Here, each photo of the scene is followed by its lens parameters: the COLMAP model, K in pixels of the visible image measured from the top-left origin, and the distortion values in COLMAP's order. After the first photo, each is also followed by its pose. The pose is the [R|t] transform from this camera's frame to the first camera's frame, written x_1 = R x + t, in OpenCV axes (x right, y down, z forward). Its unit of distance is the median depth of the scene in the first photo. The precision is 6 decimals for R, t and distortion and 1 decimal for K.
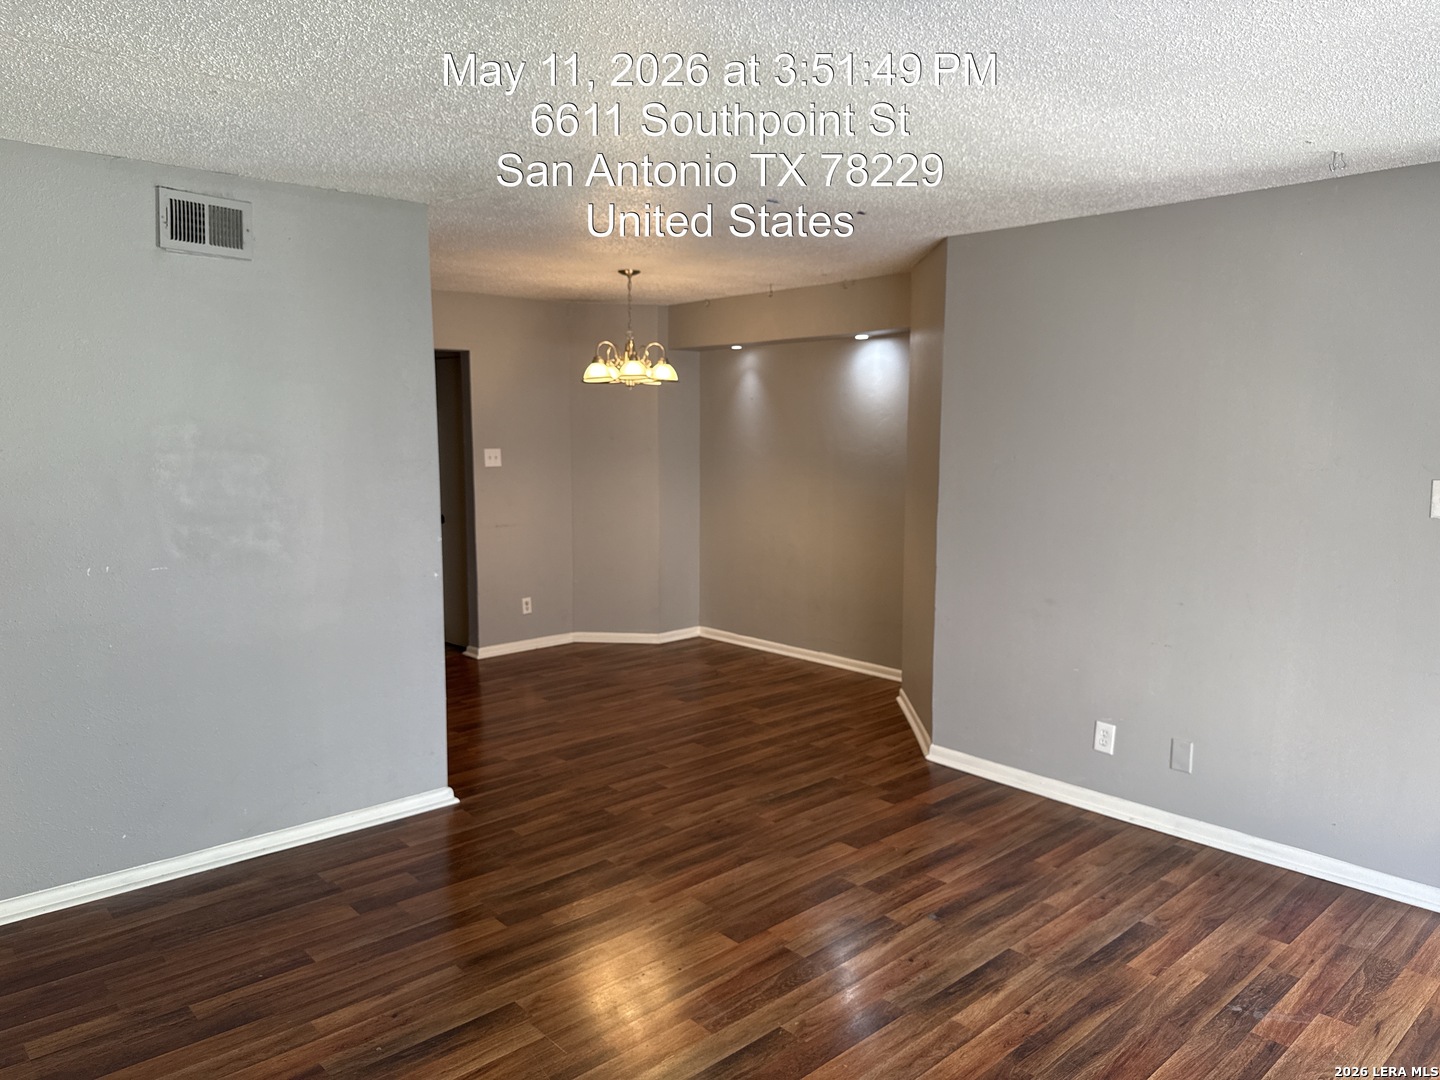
lens RADIAL K [[1019.7, 0, 718.8], [0, 1019.7, 537.5], [0, 0, 1]] dist [0.032790, -0.040067]
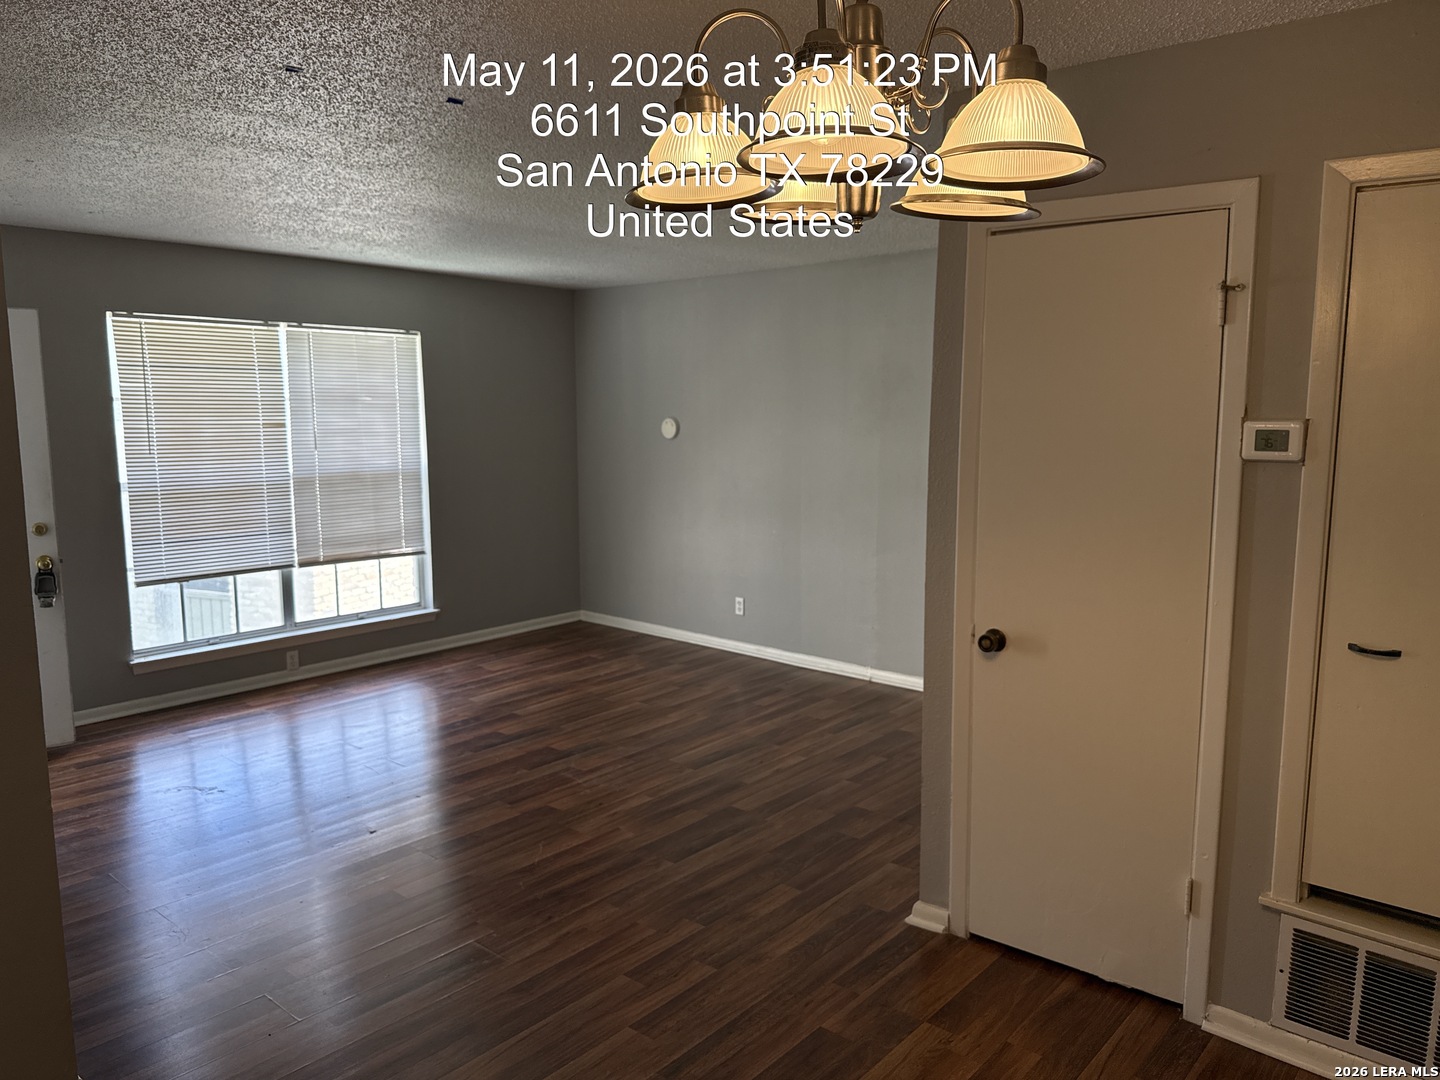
lens RADIAL K [[1015.2, 0, 718.1], [0, 1015.2, 534.2], [0, 0, 1]] dist [0.028557, -0.035085]
pose [[-0.993851, 0.005208, -0.110604, -0.046103], [-0.020552, 0.972861, 0.230475, -0.196215], [0.108803, 0.231331, -0.966772, 1.793706]]
